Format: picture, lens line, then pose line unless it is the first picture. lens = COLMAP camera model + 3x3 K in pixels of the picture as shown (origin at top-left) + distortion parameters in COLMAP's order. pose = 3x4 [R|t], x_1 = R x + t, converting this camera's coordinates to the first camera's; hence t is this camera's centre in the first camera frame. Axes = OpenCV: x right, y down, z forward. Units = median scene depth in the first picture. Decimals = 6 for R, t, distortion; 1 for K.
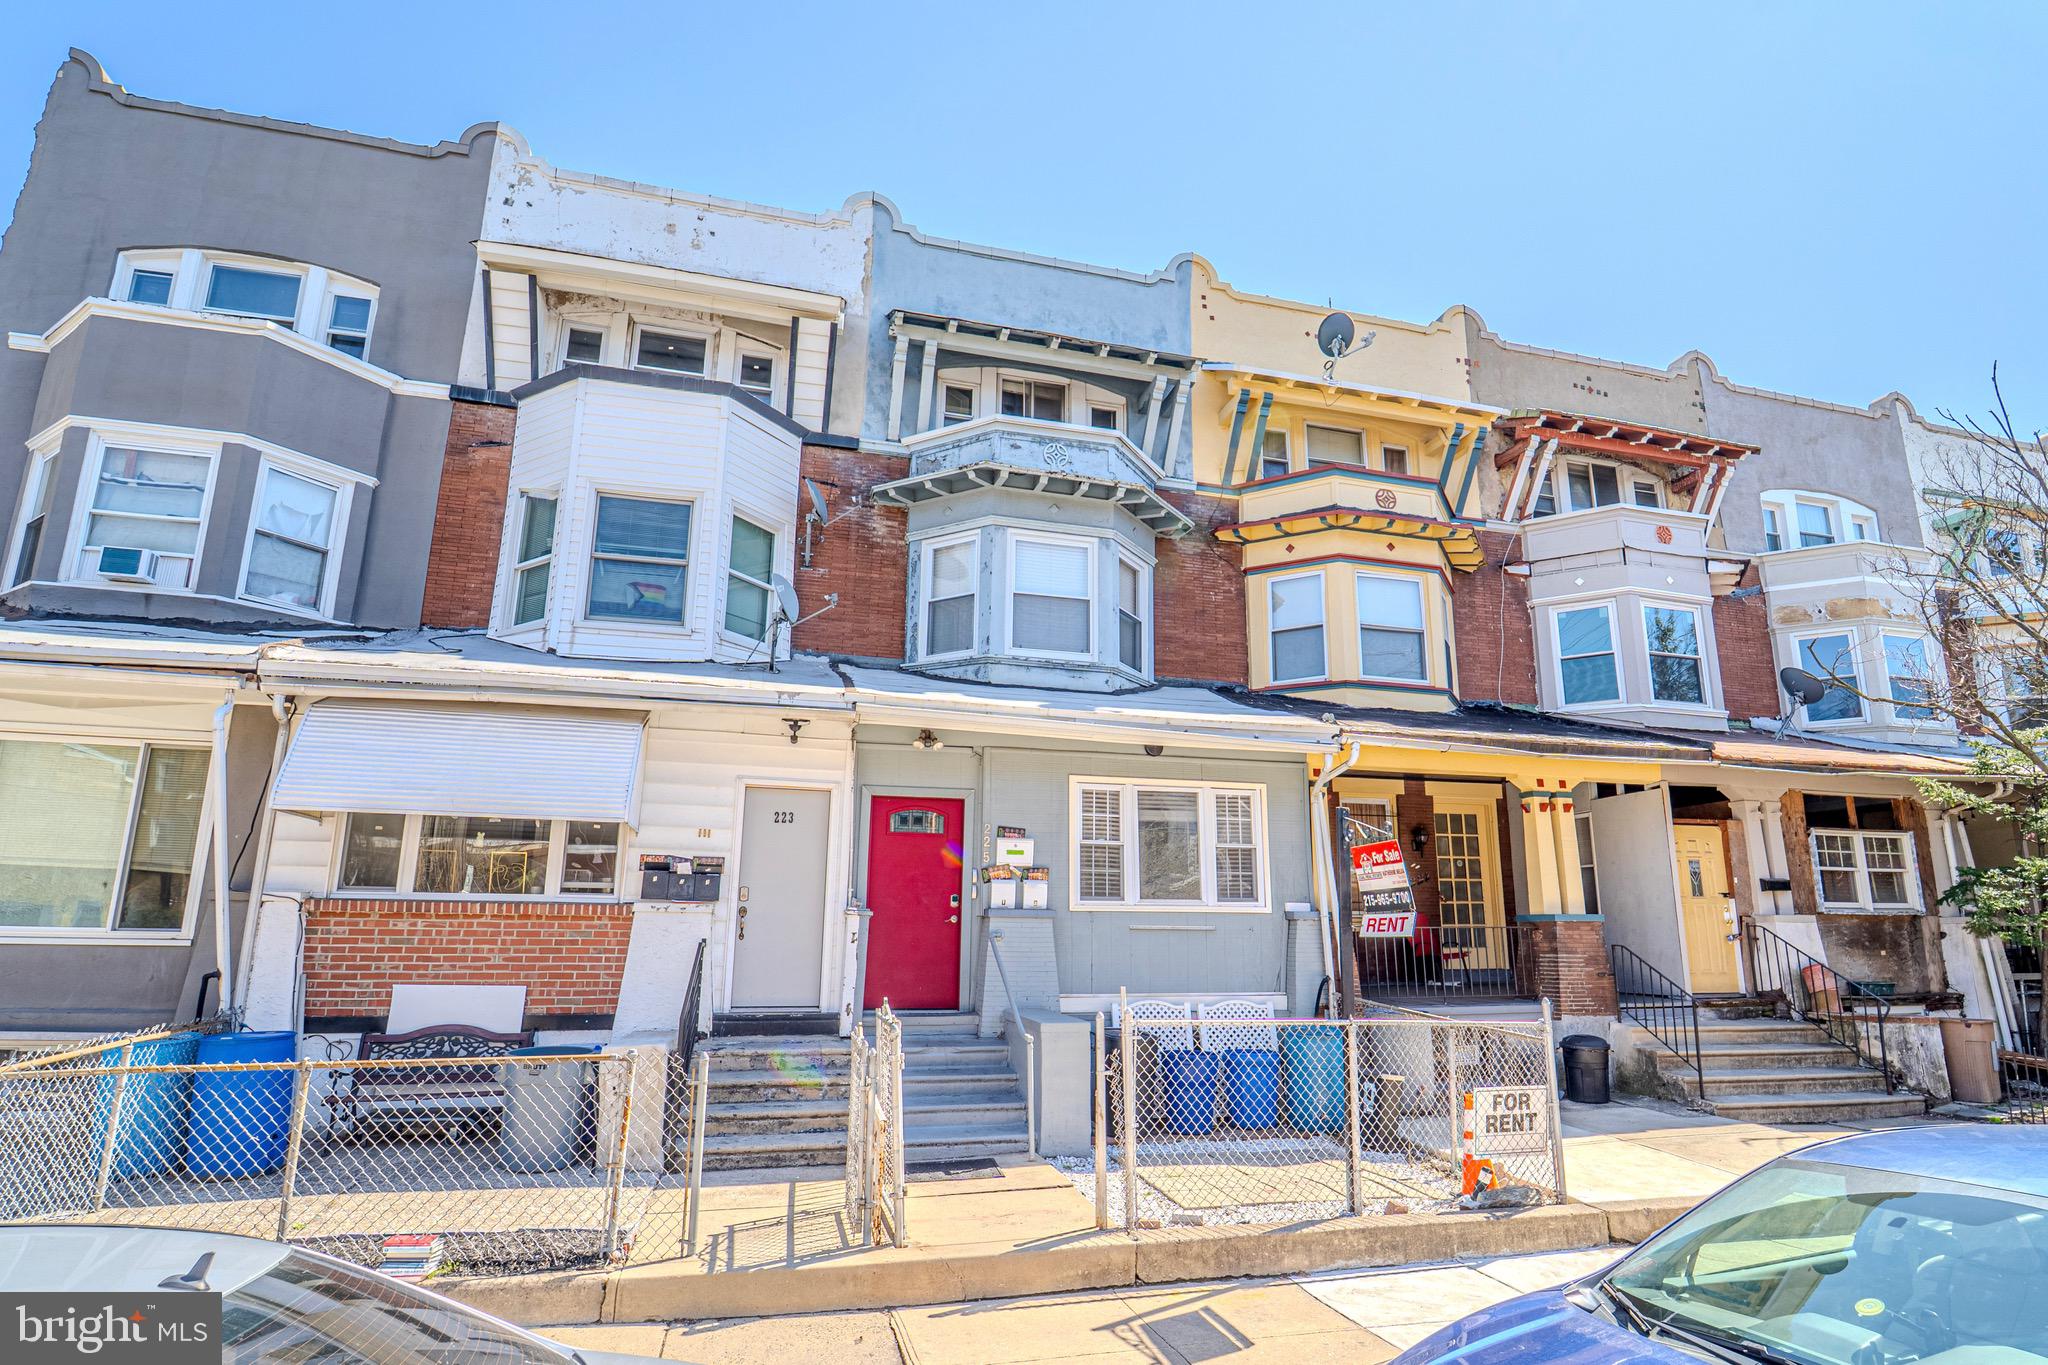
lens RADIAL K [[982.6, 0, 1111.8], [0, 982.6, 698.8], [0, 0, 1]] dist [-0.022505, -0.000088]
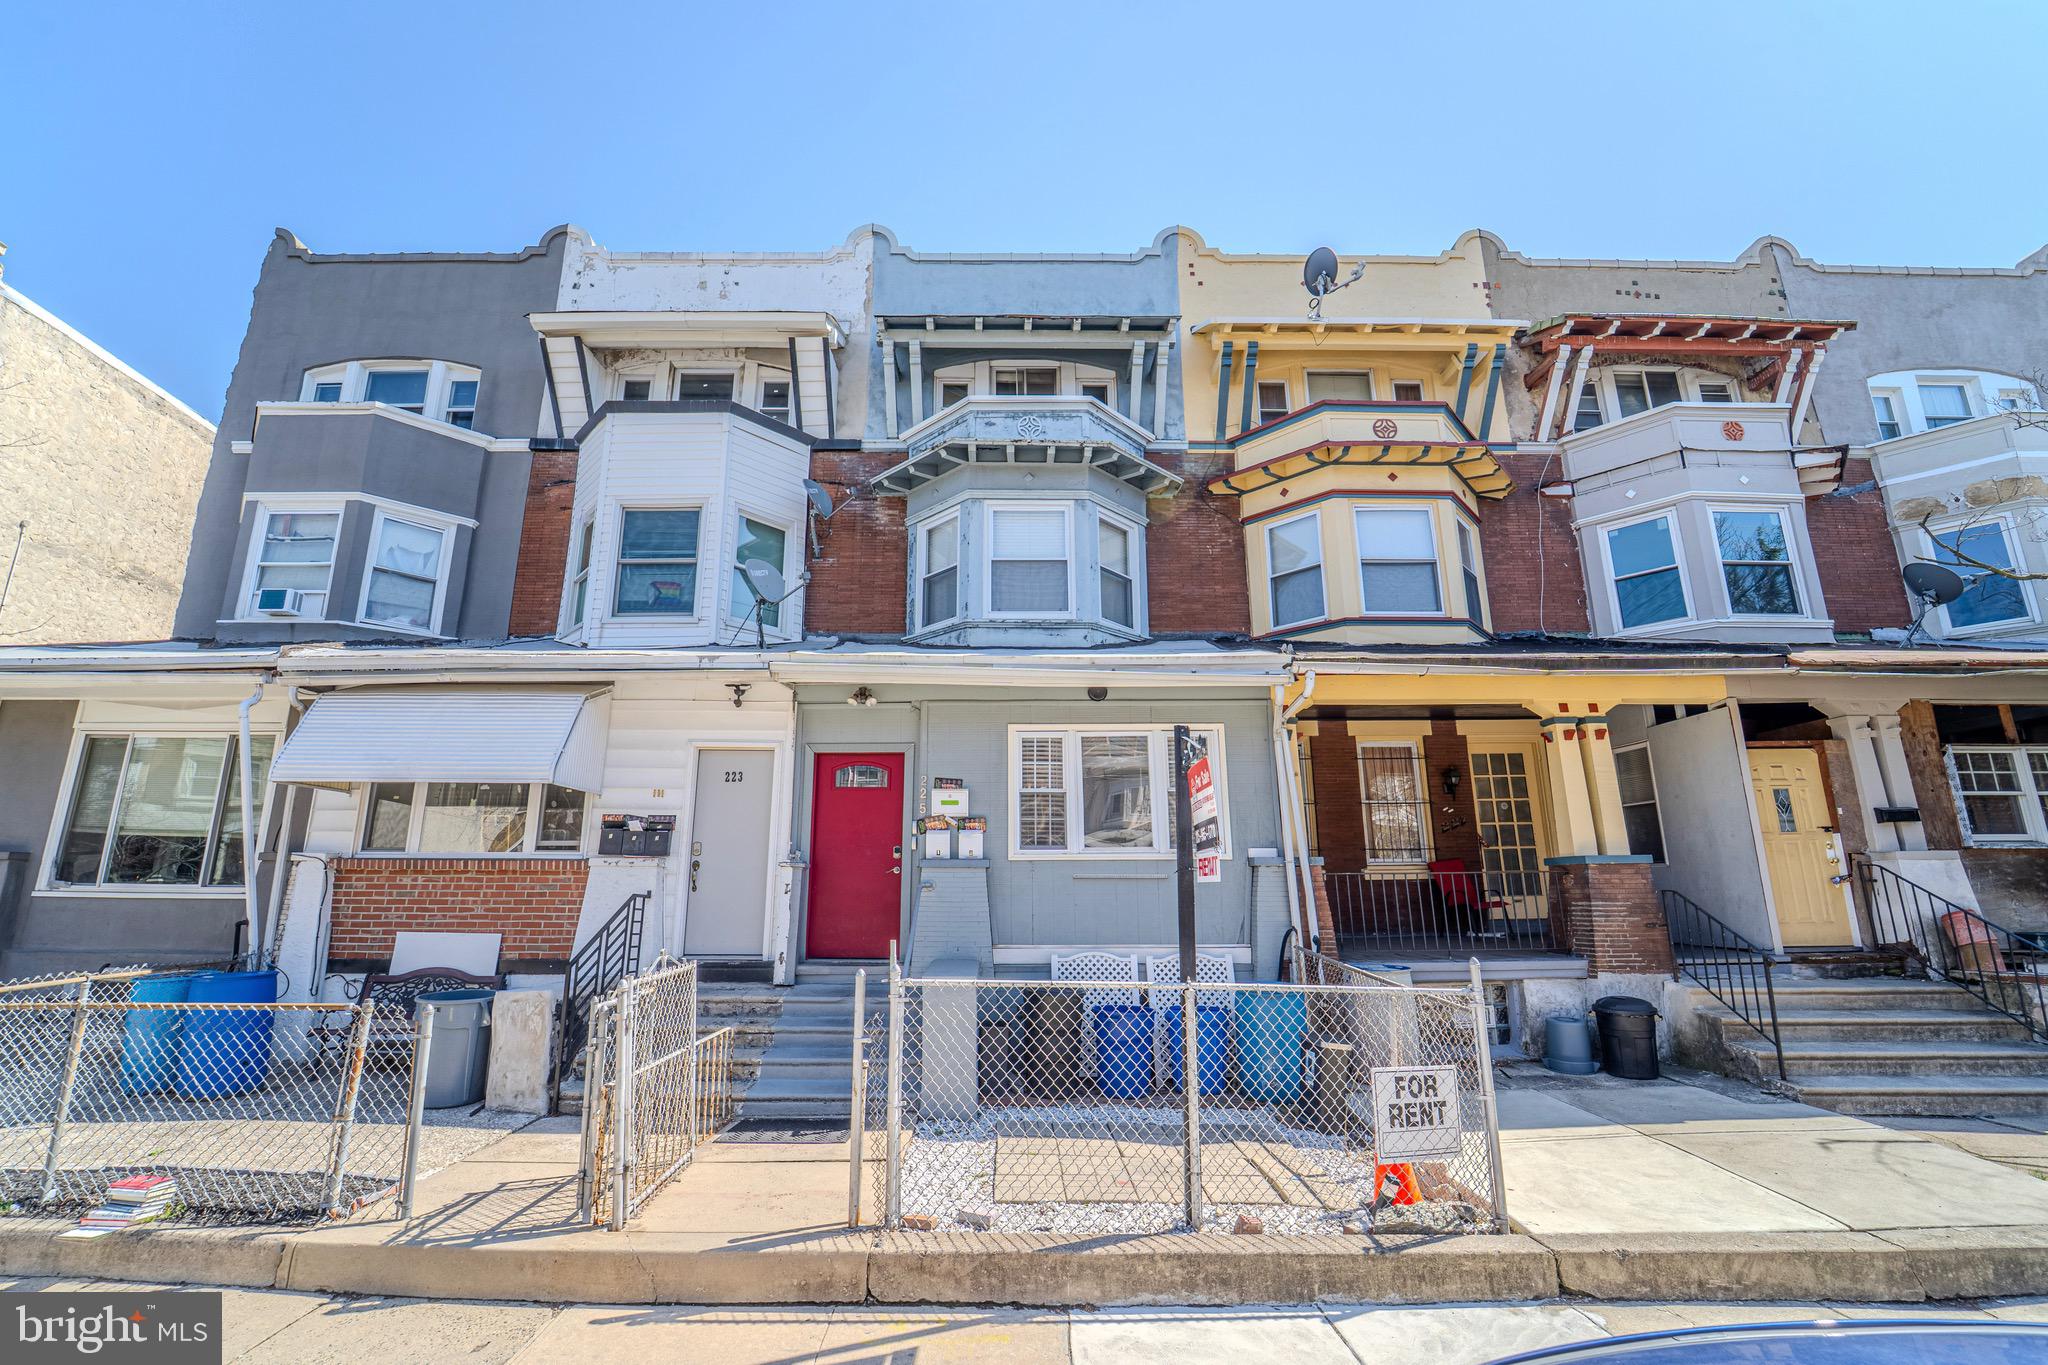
lens RADIAL K [[834.3, 0, 1022.0], [0, 834.3, 681.5], [0, 0, 1]] dist [-0.023607, -0.000578]
pose [[0.964780, -0.070889, -0.253325, 0.155872], [0.068774, 0.997484, -0.017208, 0.041285], [0.253907, -0.000821, 0.967228, 0.153167]]
